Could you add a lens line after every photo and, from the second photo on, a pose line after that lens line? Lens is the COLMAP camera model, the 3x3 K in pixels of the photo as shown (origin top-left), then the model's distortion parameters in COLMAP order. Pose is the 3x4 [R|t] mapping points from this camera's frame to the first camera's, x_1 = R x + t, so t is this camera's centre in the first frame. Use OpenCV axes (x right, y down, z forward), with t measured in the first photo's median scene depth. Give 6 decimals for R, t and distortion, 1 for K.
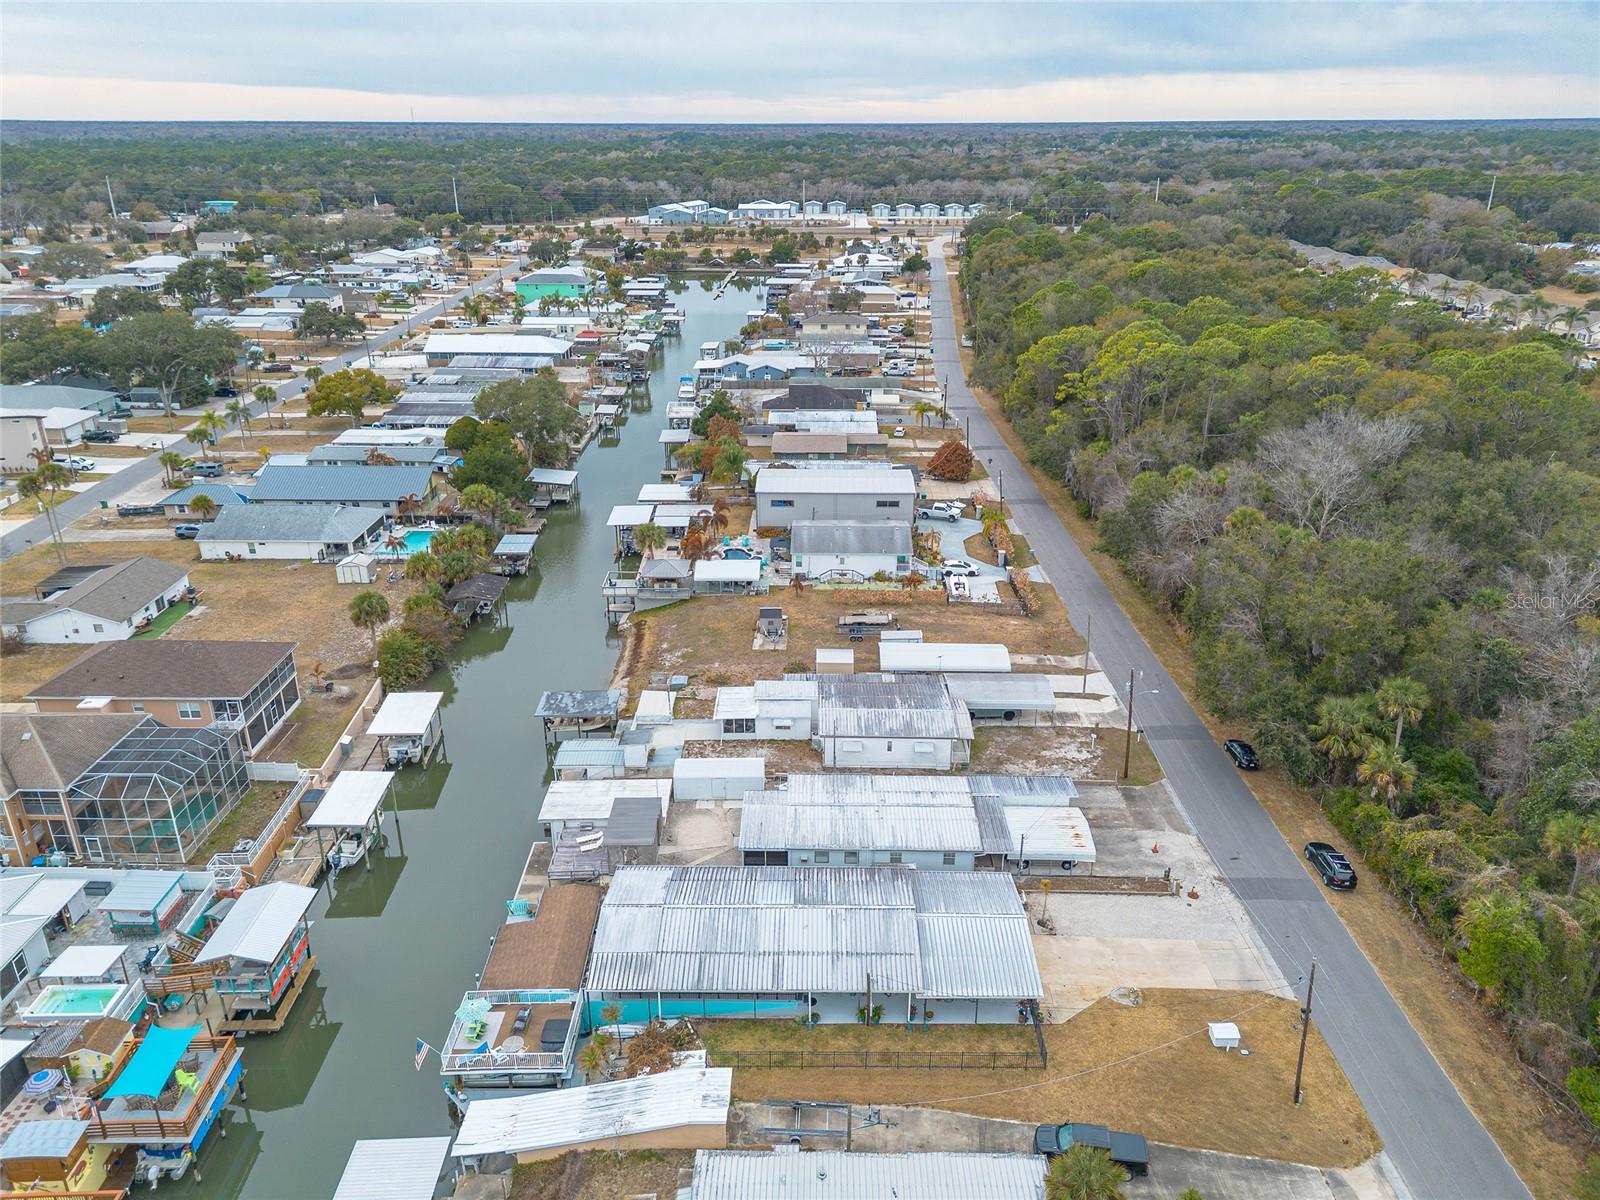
lens RADIAL K [[1135.9, 0, 793.2], [0, 1135.9, 606.6], [0, 0, 1]] dist [0.086259, -0.092377]
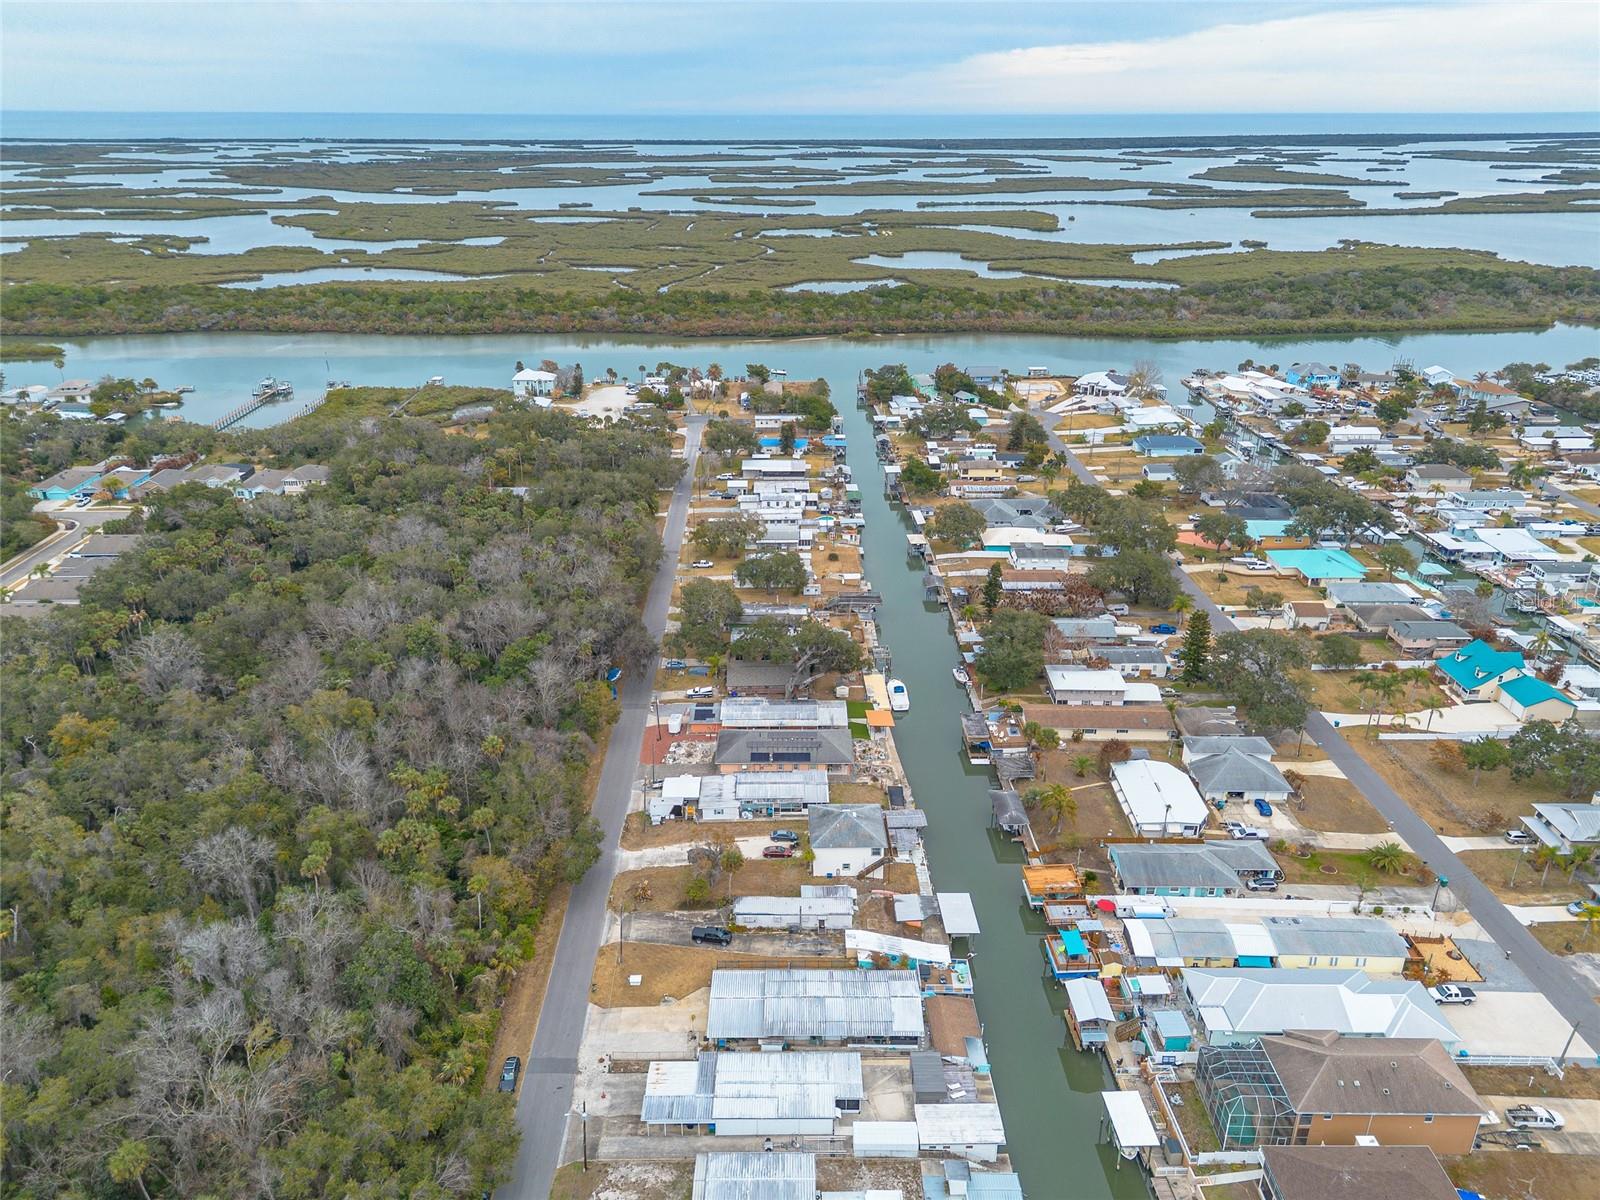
lens RADIAL K [[1119.9, 0, 808.8], [0, 1119.9, 633.7], [0, 0, 1]] dist [0.083343, -0.094113]
pose [[-0.999752, 0.006501, -0.021305, 0.049137], [-0.011462, 0.669976, 0.742295, -1.232219], [0.019099, 0.742355, -0.669735, 1.396458]]
